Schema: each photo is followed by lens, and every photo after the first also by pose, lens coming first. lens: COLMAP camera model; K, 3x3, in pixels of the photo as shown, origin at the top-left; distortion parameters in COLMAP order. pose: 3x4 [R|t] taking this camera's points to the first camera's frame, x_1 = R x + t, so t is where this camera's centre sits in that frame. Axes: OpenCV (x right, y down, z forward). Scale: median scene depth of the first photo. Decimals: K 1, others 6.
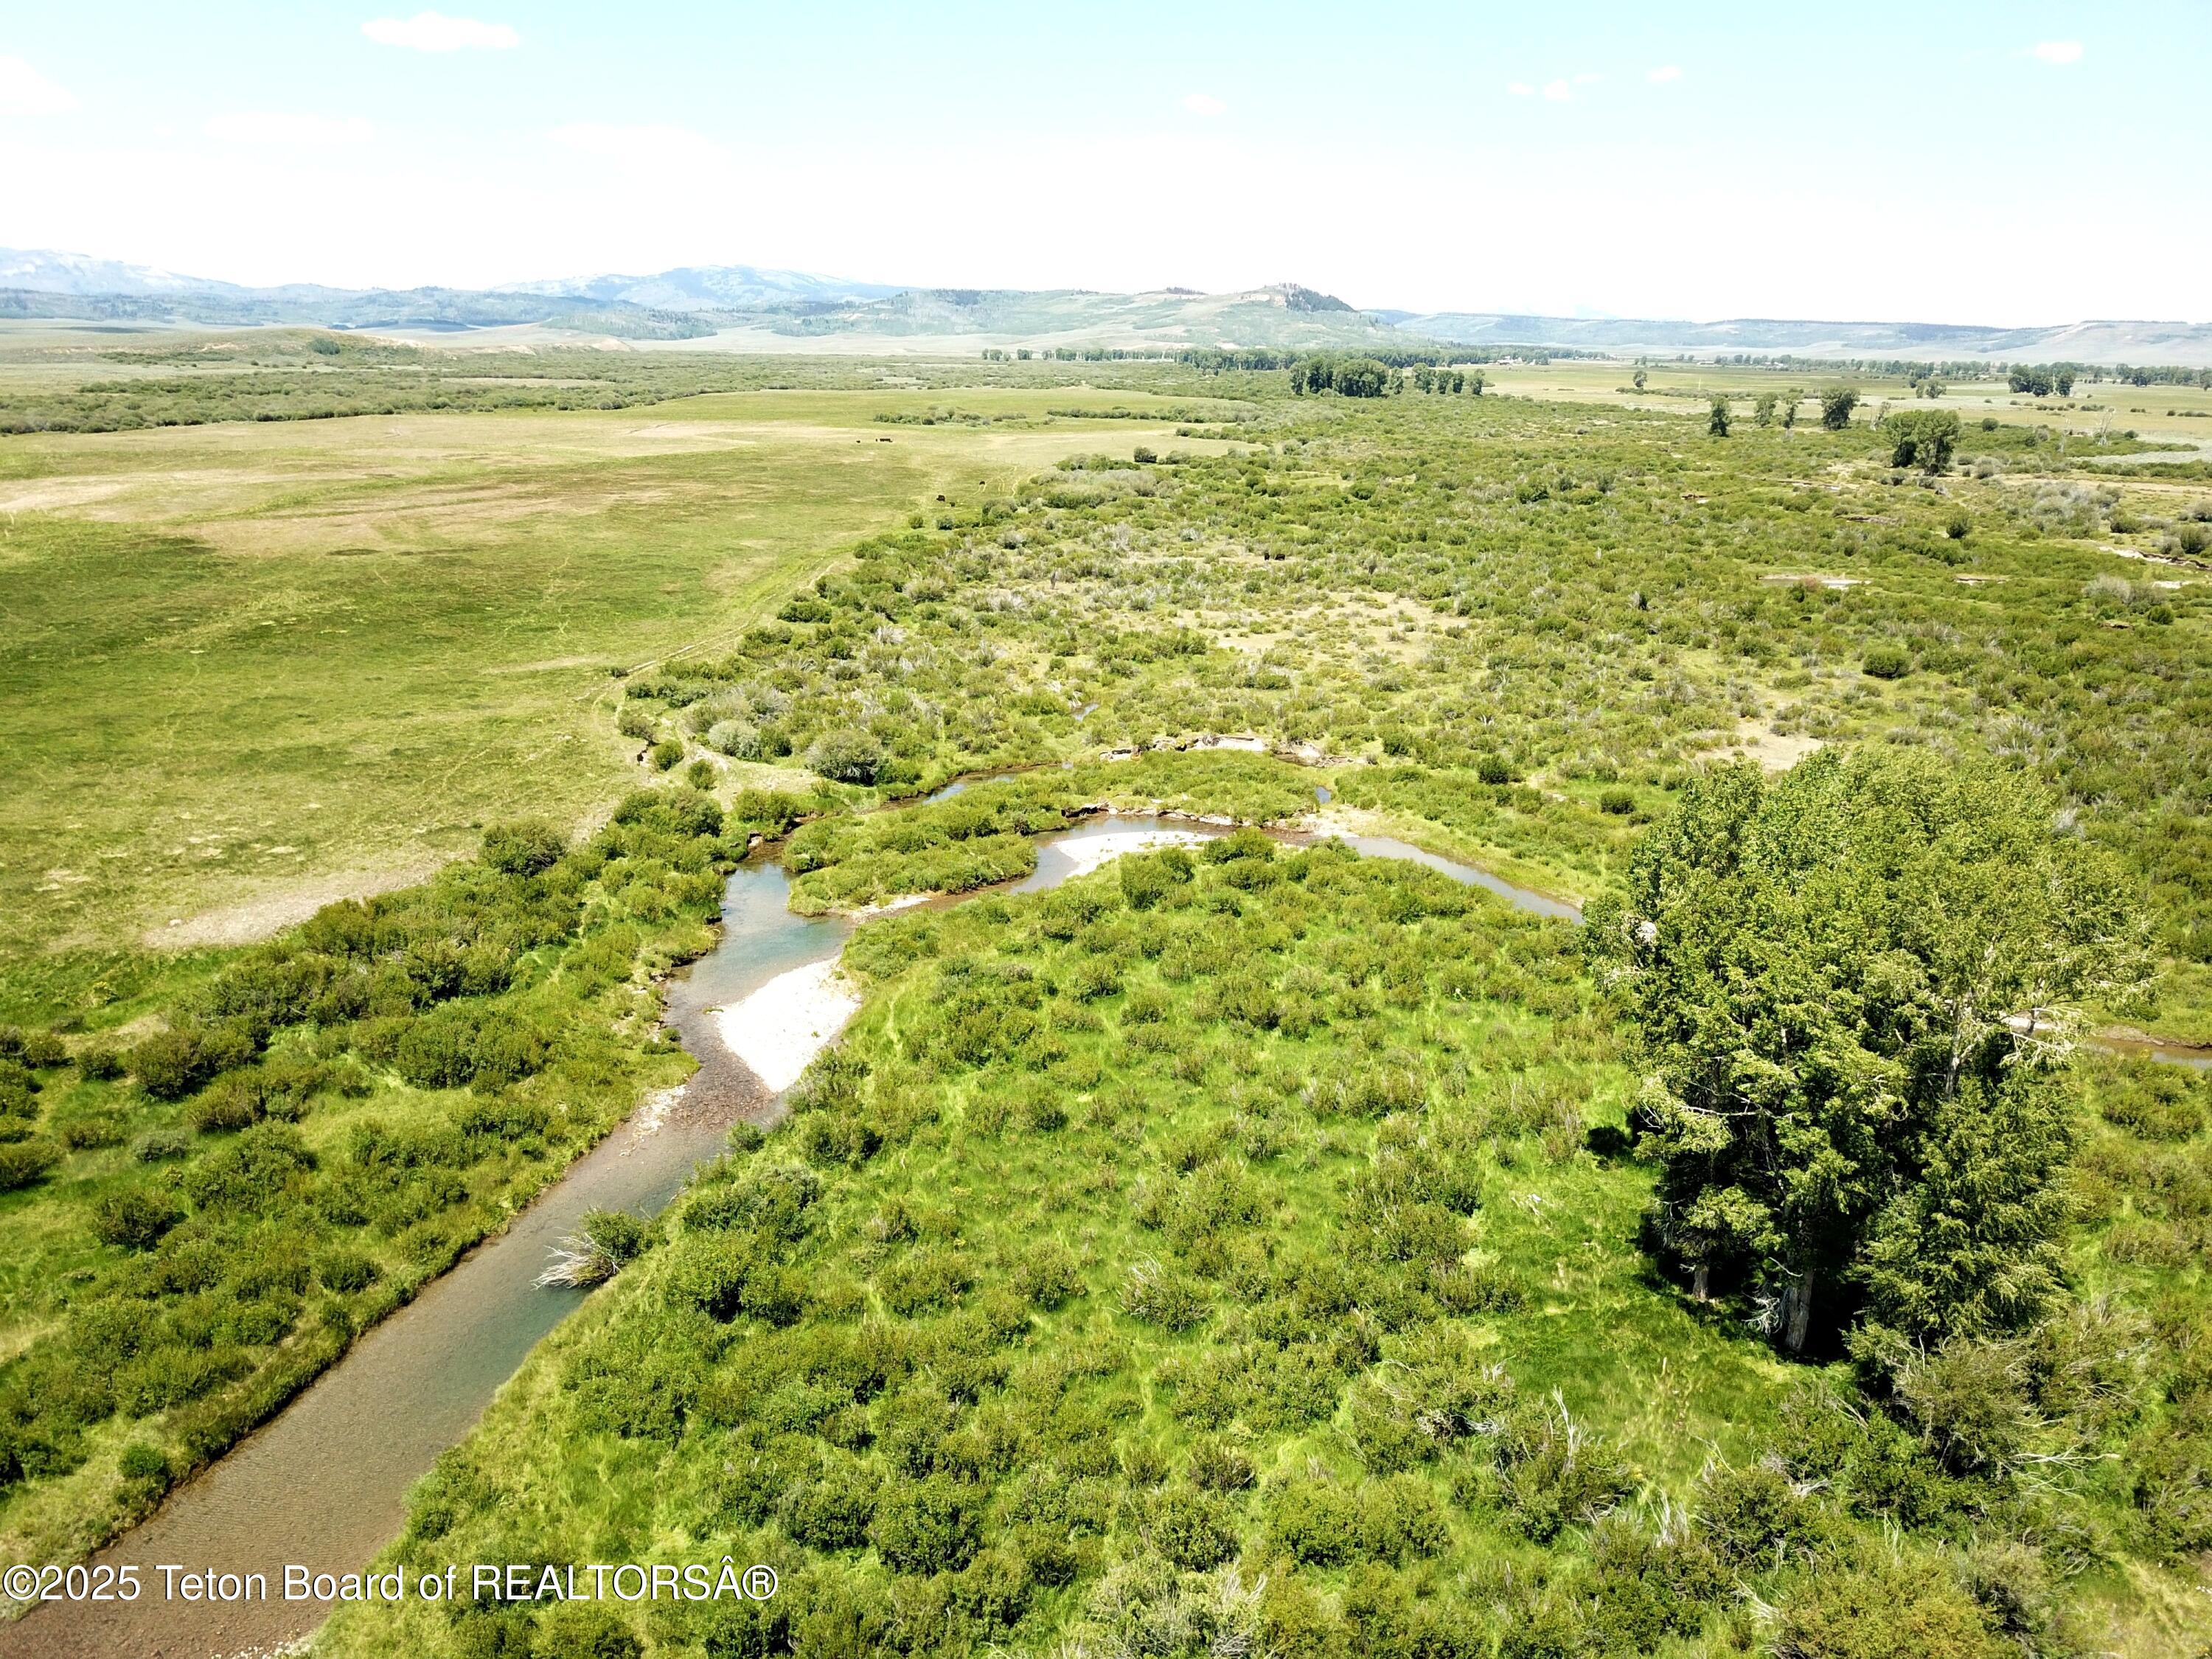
lens RADIAL K [[1703.0, 0, 1104.7], [0, 1703.0, 818.8], [0, 0, 1]] dist [0.005165, -0.002741]
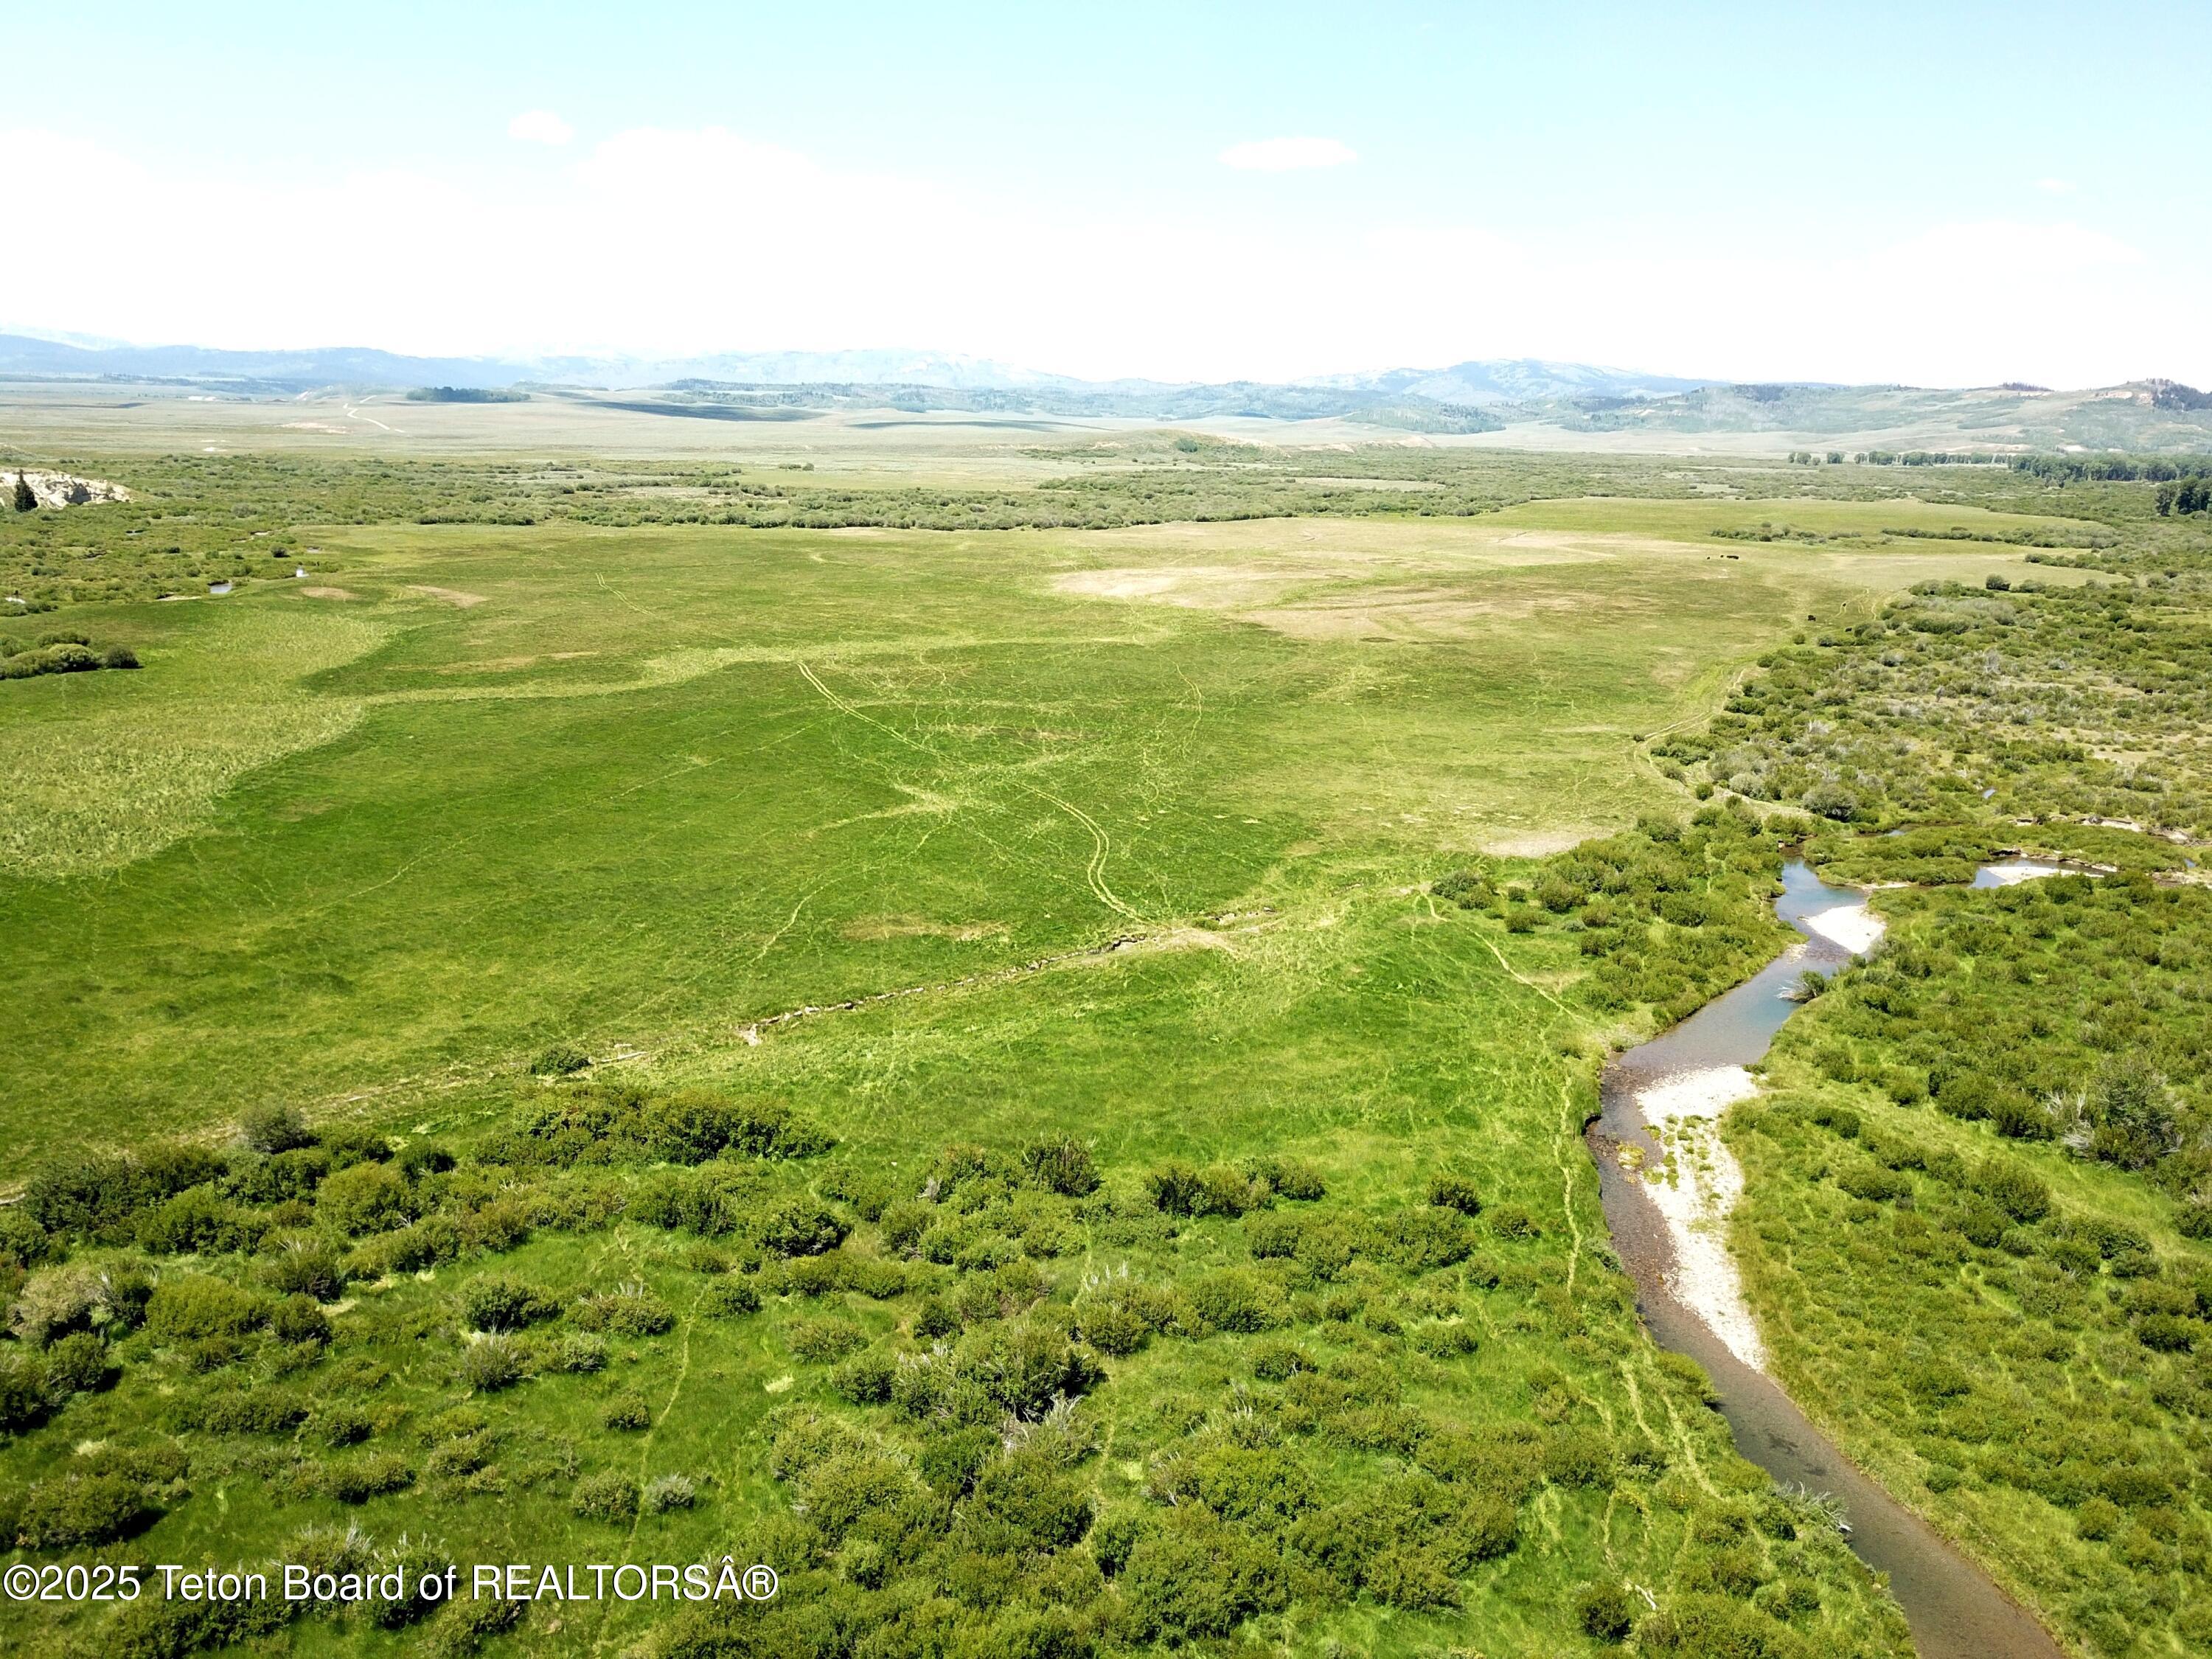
lens RADIAL K [[1703.0, 0, 1104.7], [0, 1703.0, 818.8], [0, 0, 1]] dist [0.005165, -0.002741]
pose [[0.906793, 0.102921, -0.408820, -0.039870], [-0.123229, 0.992098, -0.023570, 0.033152], [0.403163, 0.071752, 0.912311, -0.233543]]
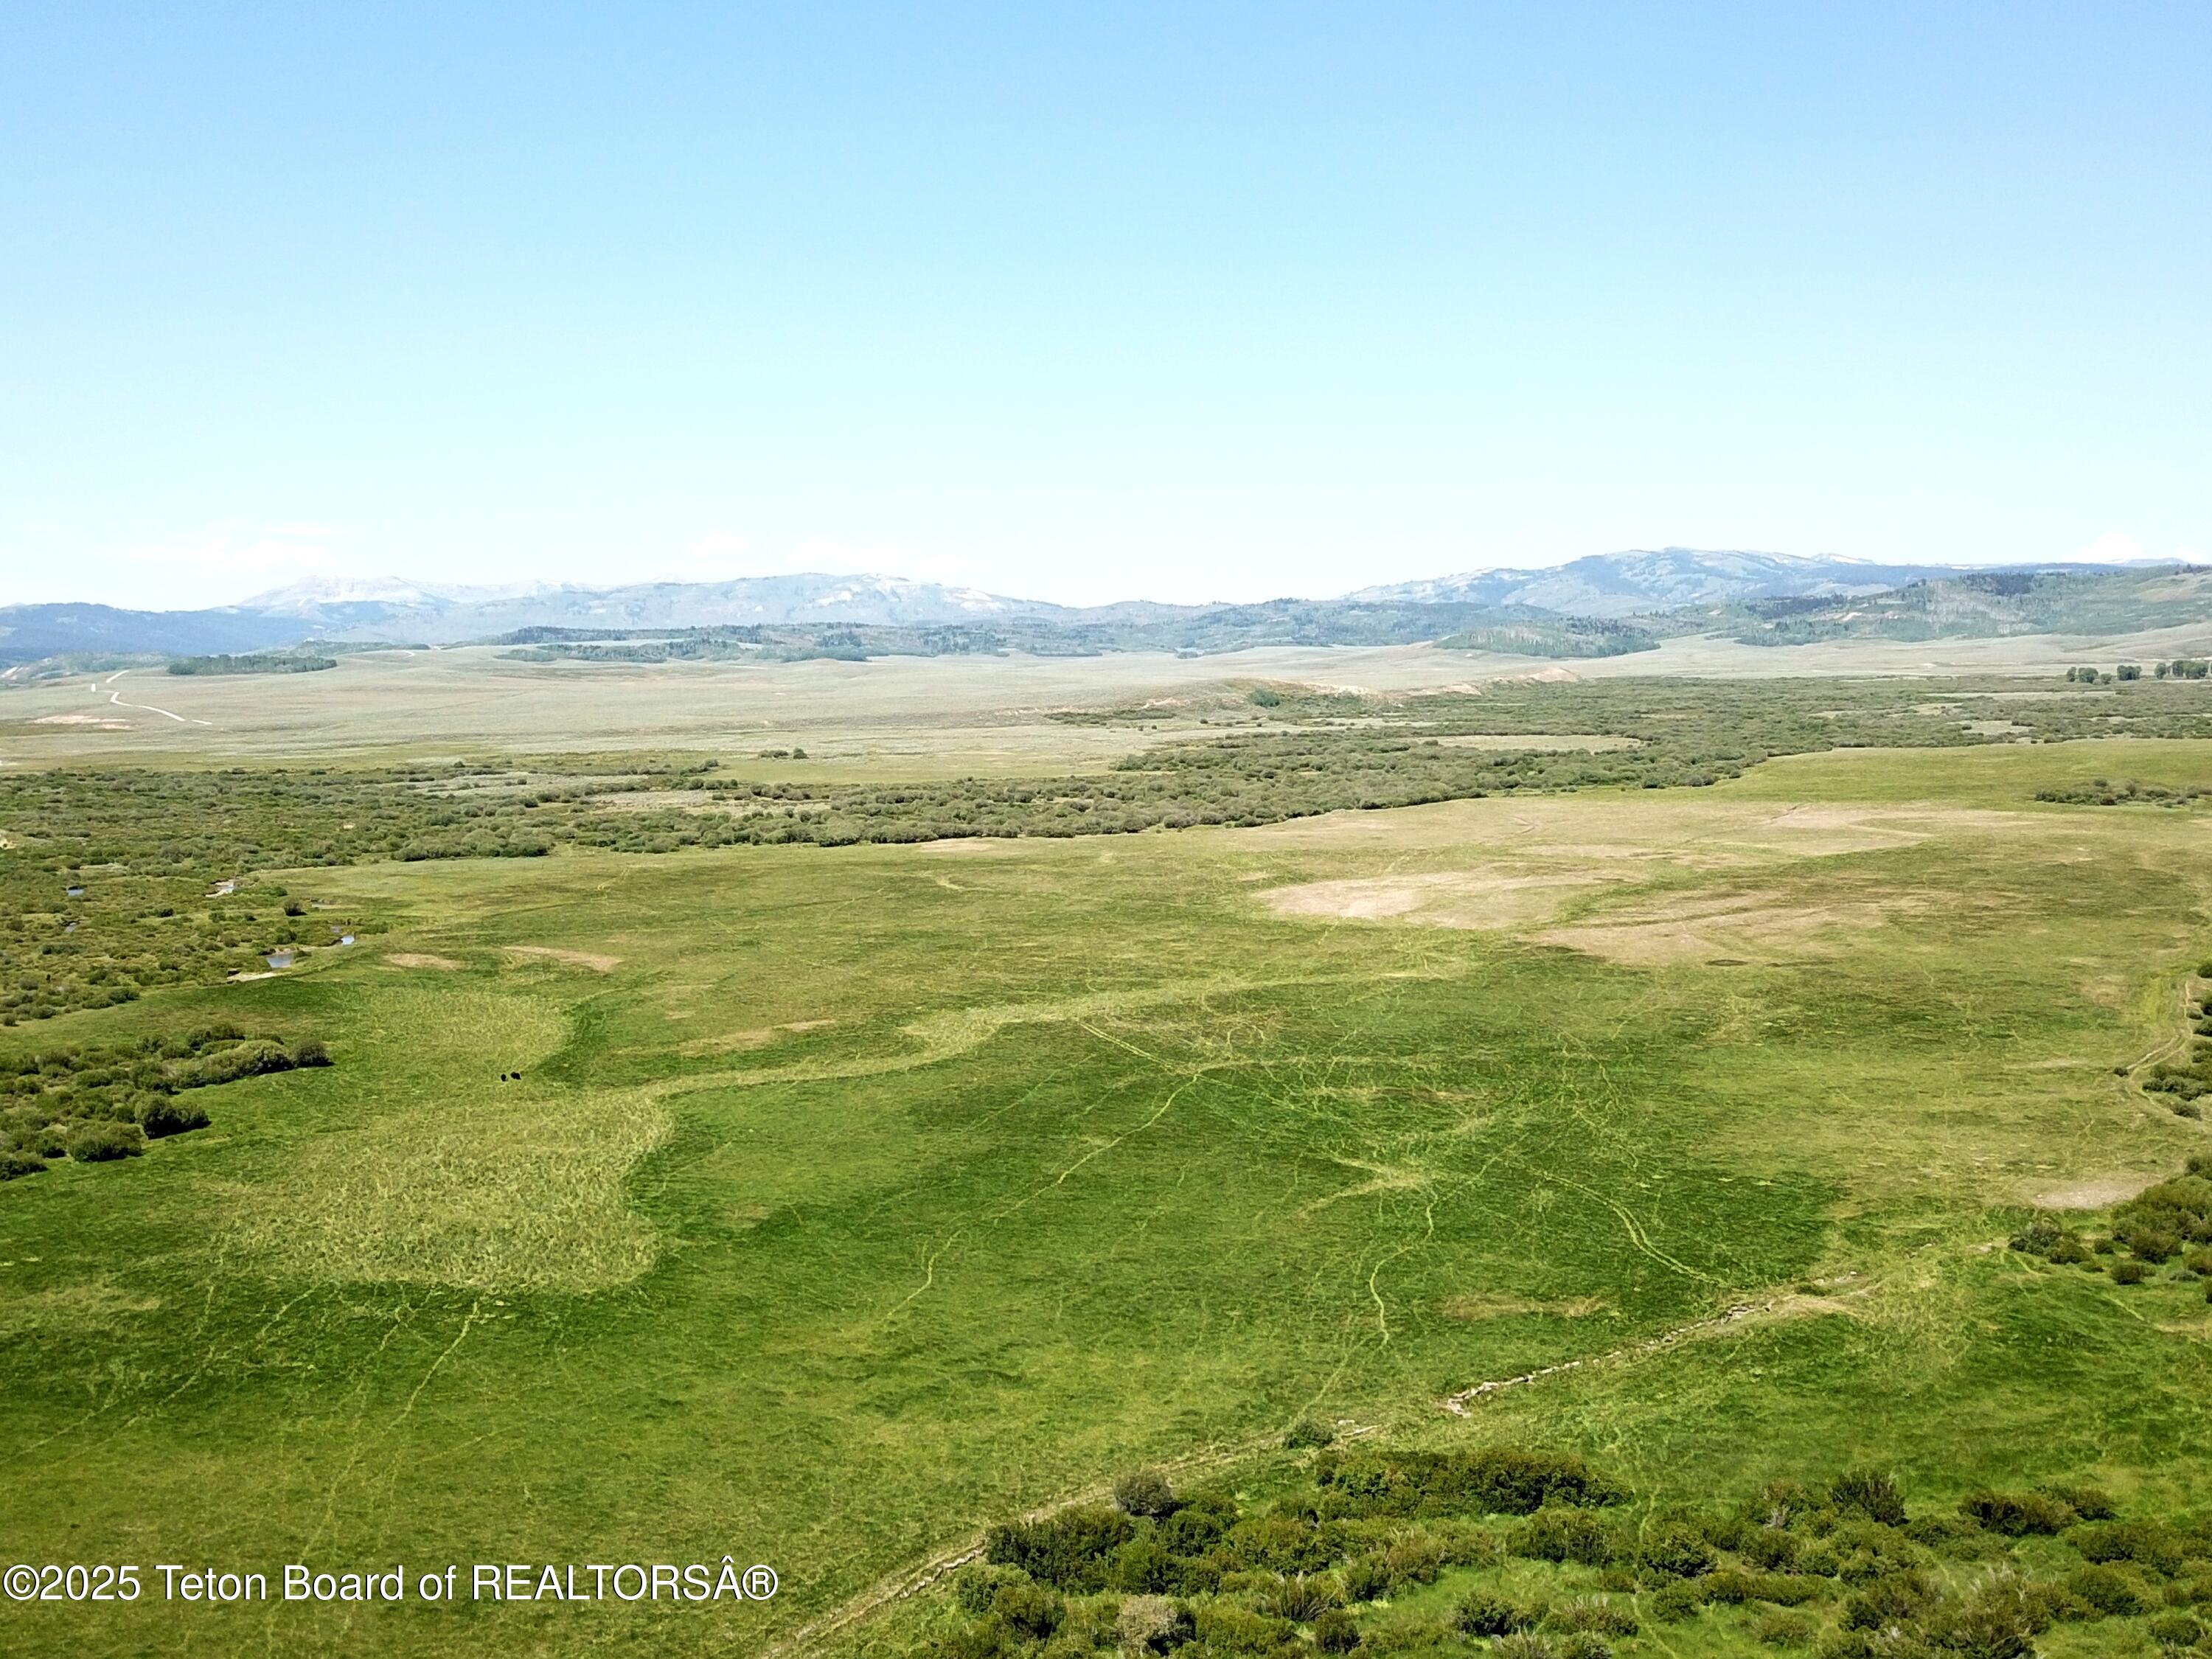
lens RADIAL K [[2379.9, 0, 1101.2], [0, 2379.9, 872.3], [0, 0, 1]] dist [0.167987, -0.622024]
pose [[0.907848, 0.005650, -0.419262, -0.096747], [-0.080499, 0.983658, -0.161051, 0.052965], [0.411501, 0.179960, 0.893466, -0.425964]]
